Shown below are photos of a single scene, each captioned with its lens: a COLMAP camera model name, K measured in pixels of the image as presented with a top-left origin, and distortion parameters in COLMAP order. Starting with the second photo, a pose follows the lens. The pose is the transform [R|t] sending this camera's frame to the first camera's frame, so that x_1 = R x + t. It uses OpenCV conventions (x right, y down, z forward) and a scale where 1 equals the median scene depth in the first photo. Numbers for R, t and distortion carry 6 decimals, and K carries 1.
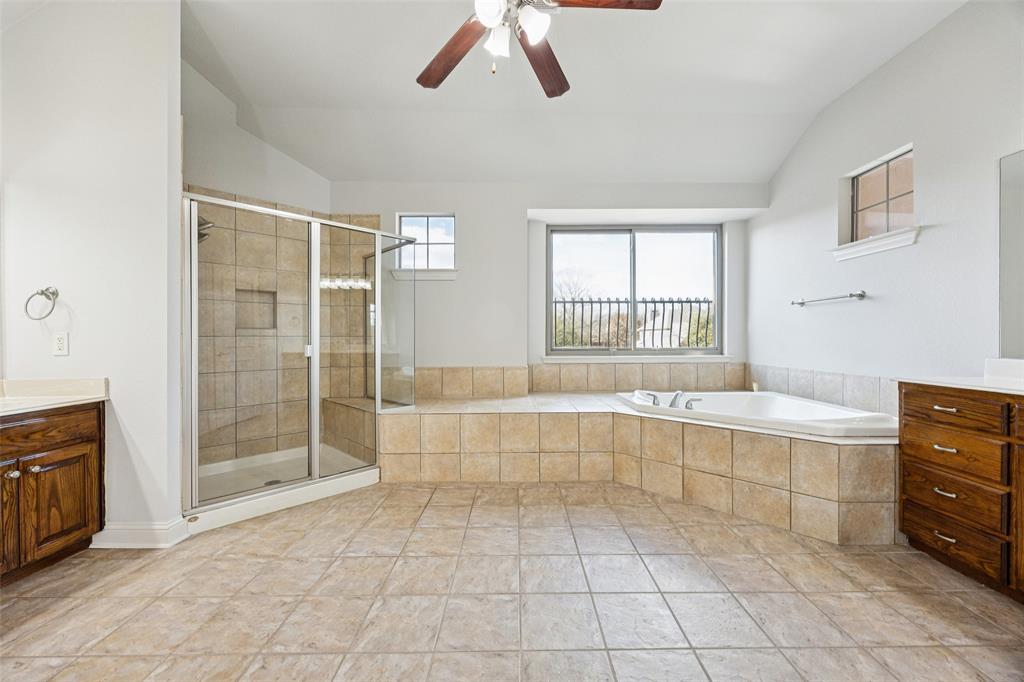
lens RADIAL K [[394.7, 0, 518.9], [0, 394.7, 338.6], [0, 0, 1]] dist [-0.002133, -0.000041]
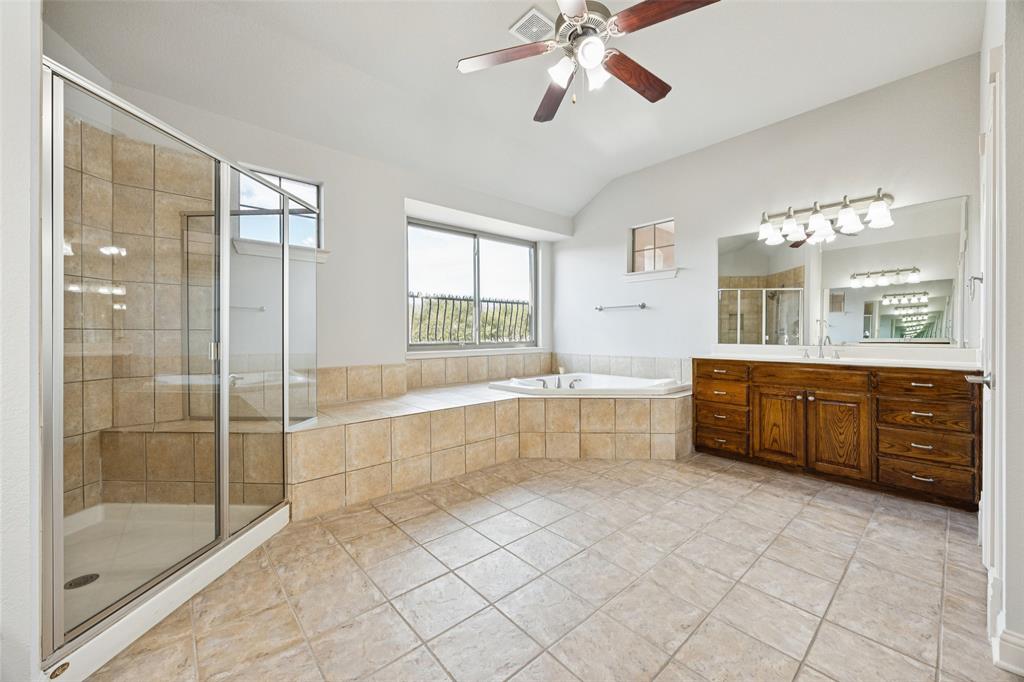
lens RADIAL K [[394.7, 0, 518.9], [0, 394.7, 338.6], [0, 0, 1]] dist [-0.002133, -0.000041]
pose [[0.751384, -0.007765, 0.659819, -0.521710], [0.001035, 0.999943, 0.010589, 0.002304], [-0.659864, -0.007273, 0.751350, 0.141430]]
